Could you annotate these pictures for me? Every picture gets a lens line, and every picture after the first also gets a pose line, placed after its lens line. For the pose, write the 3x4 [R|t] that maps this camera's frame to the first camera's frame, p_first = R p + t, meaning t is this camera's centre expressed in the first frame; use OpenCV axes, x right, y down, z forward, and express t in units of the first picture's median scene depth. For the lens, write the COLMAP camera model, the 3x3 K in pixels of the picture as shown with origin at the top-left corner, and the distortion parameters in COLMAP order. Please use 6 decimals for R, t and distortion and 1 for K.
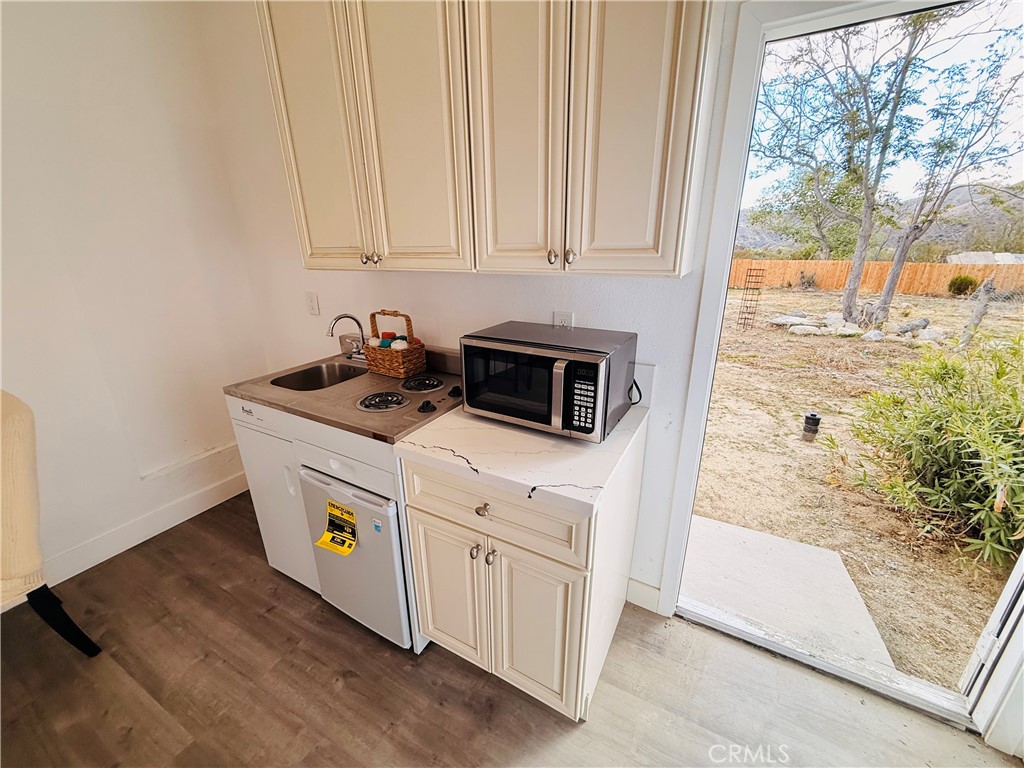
lens RADIAL K [[404.3, 0, 513.0], [0, 404.3, 384.3], [0, 0, 1]] dist [-0.001116, -0.000419]
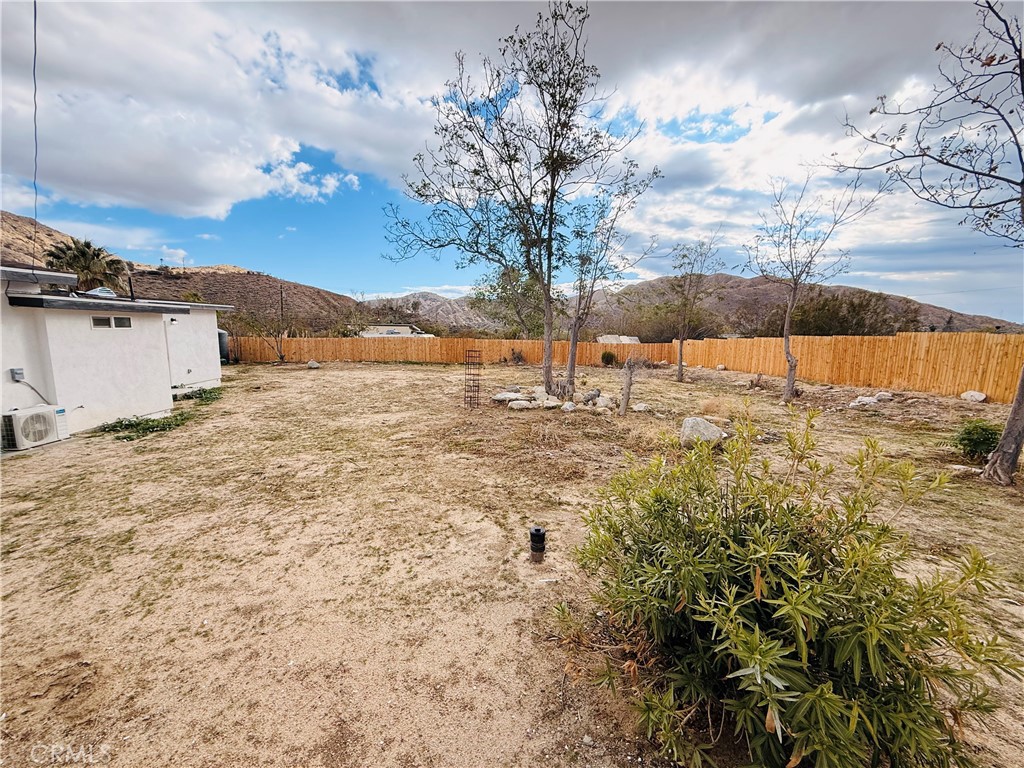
lens RADIAL K [[404.3, 0, 511.7], [0, 404.3, 385.3], [0, 0, 1]] dist [-0.001116, -0.000419]
pose [[0.826664, -0.054867, 0.560014, 0.112284], [0.152800, 0.979727, -0.129566, -0.055011], [-0.541552, 0.192678, 0.818289, 0.129446]]
